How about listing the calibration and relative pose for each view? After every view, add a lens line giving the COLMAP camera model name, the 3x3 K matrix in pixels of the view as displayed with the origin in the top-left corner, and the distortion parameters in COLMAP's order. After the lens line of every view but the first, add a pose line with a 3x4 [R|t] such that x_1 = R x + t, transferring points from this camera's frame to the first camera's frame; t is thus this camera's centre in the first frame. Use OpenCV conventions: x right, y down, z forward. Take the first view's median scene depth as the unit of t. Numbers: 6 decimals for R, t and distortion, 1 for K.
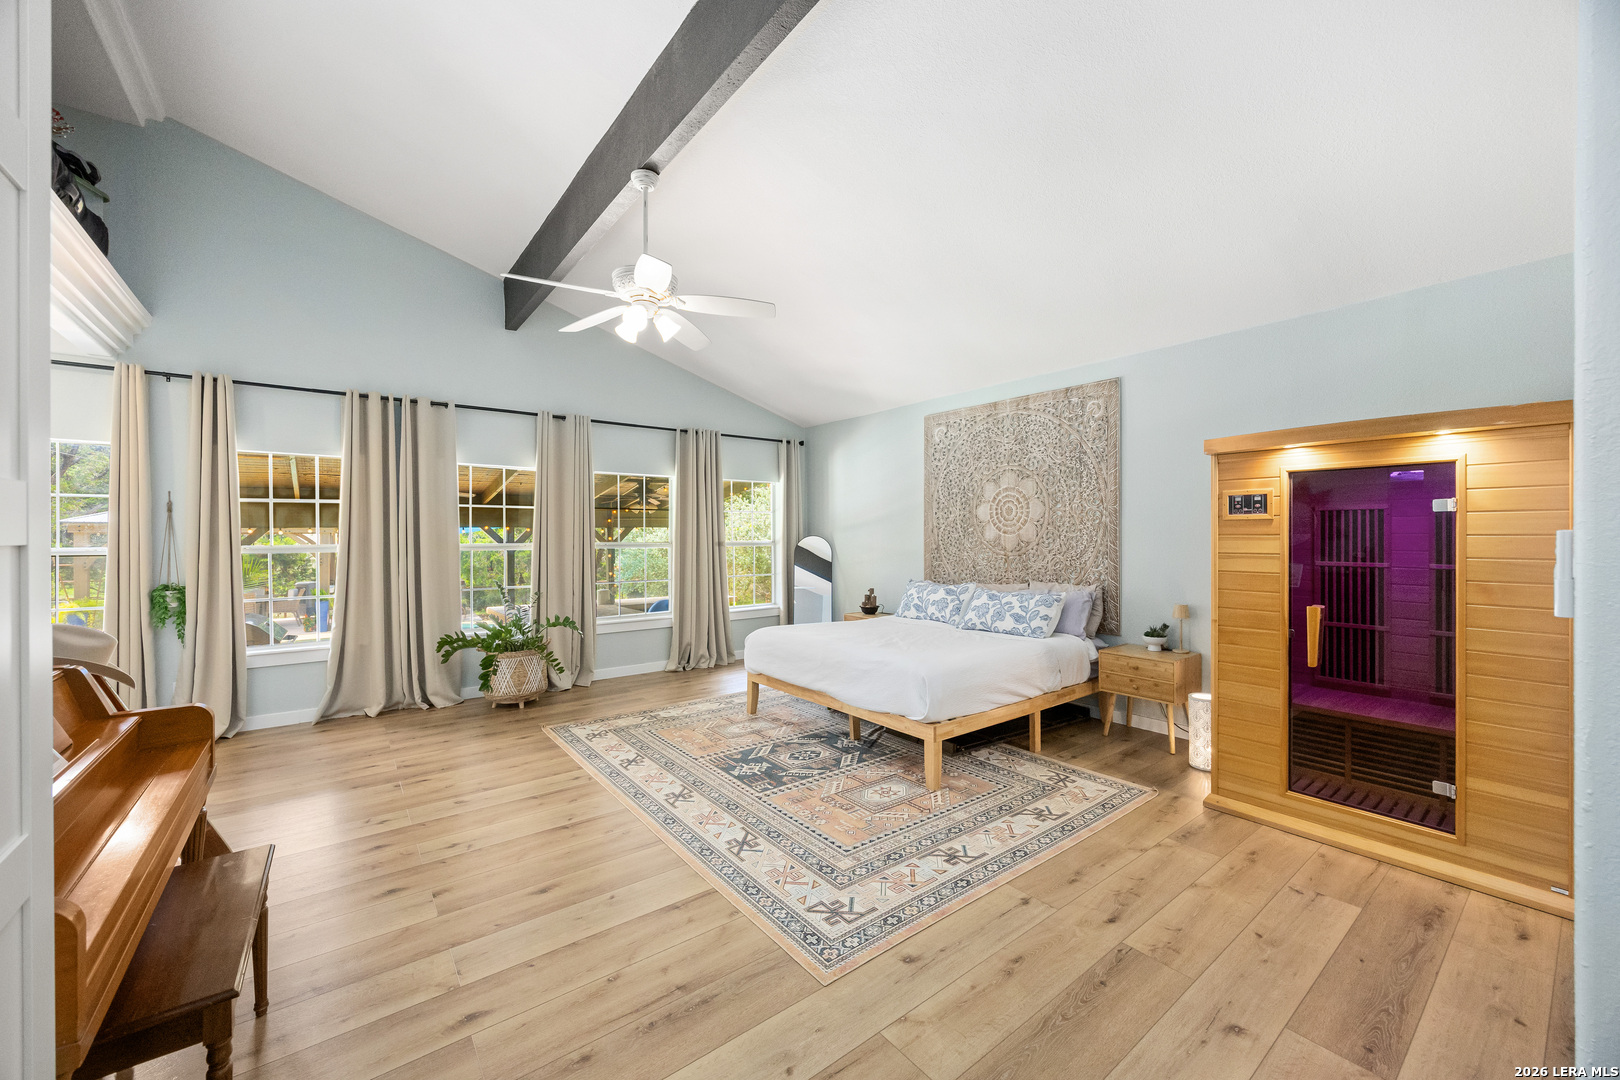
lens RADIAL K [[619.3, 0, 804.0], [0, 619.3, 538.0], [0, 0, 1]] dist [-0.001499, 0.000470]
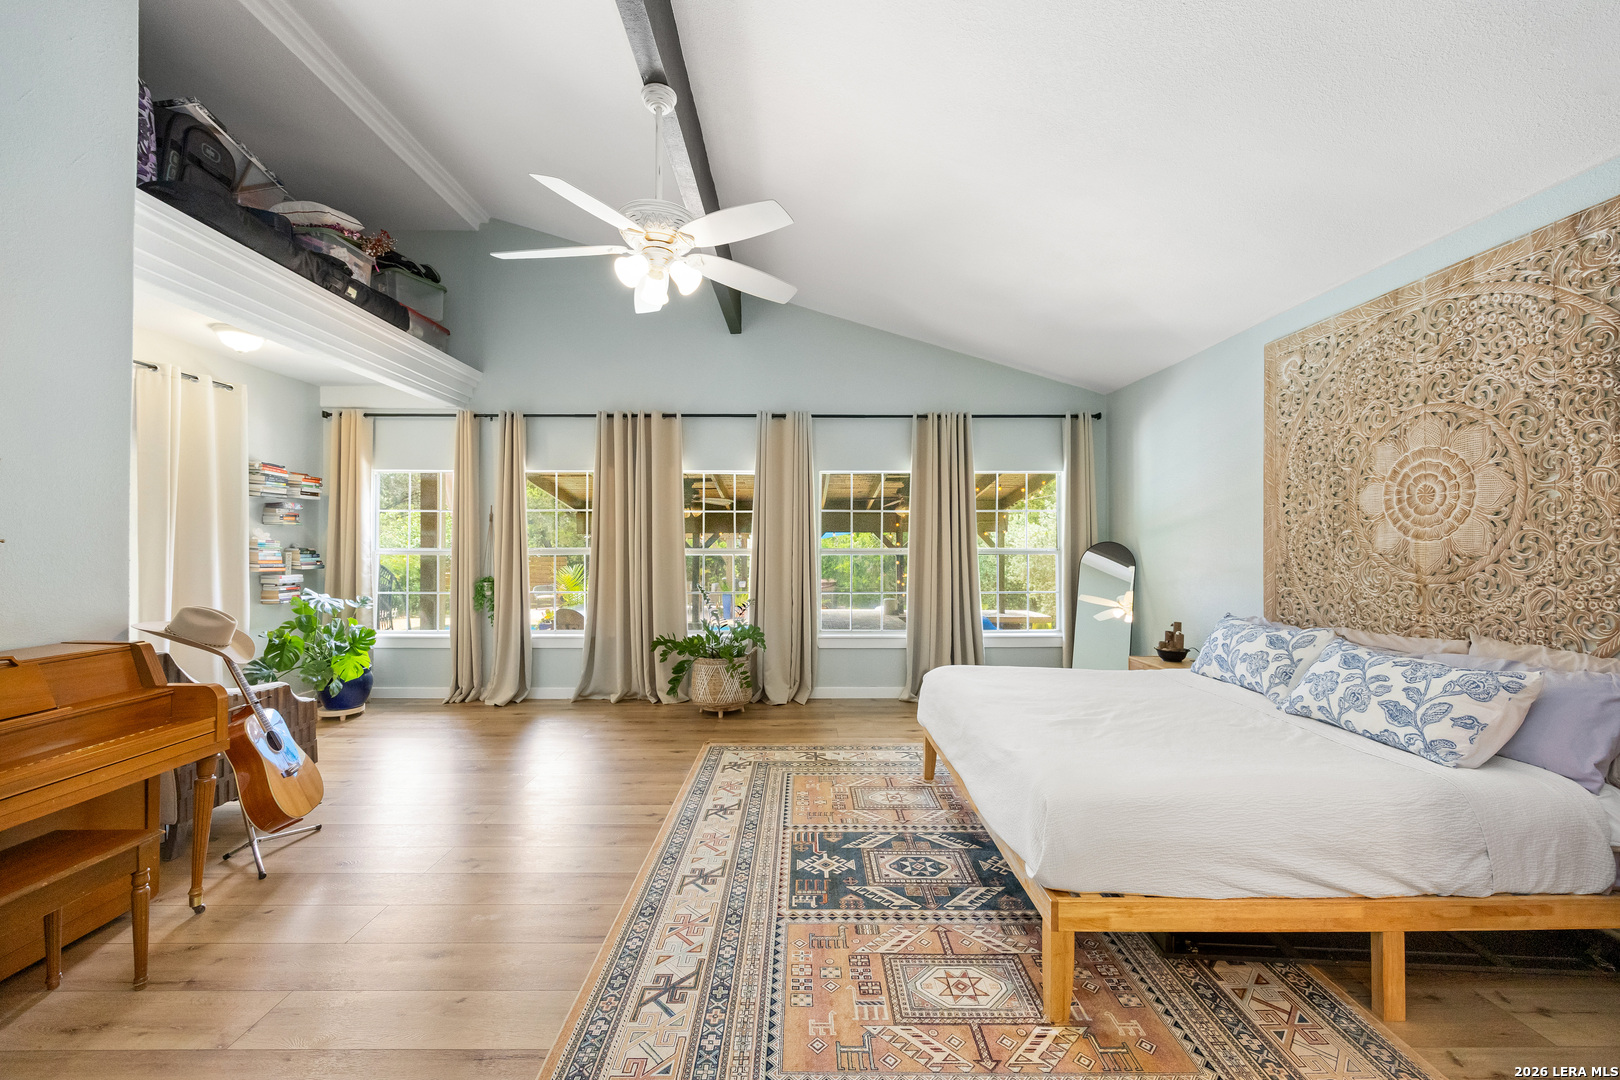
lens RADIAL K [[623.0, 0, 810.0], [0, 623.0, 540.0], [0, 0, 1]] dist [-0.000309, 0.000219]
pose [[0.800053, 0.002298, -0.599925, 0.265222], [-0.005737, 0.999976, -0.003820, -0.001608], [0.599902, 0.006498, 0.800047, 0.324005]]
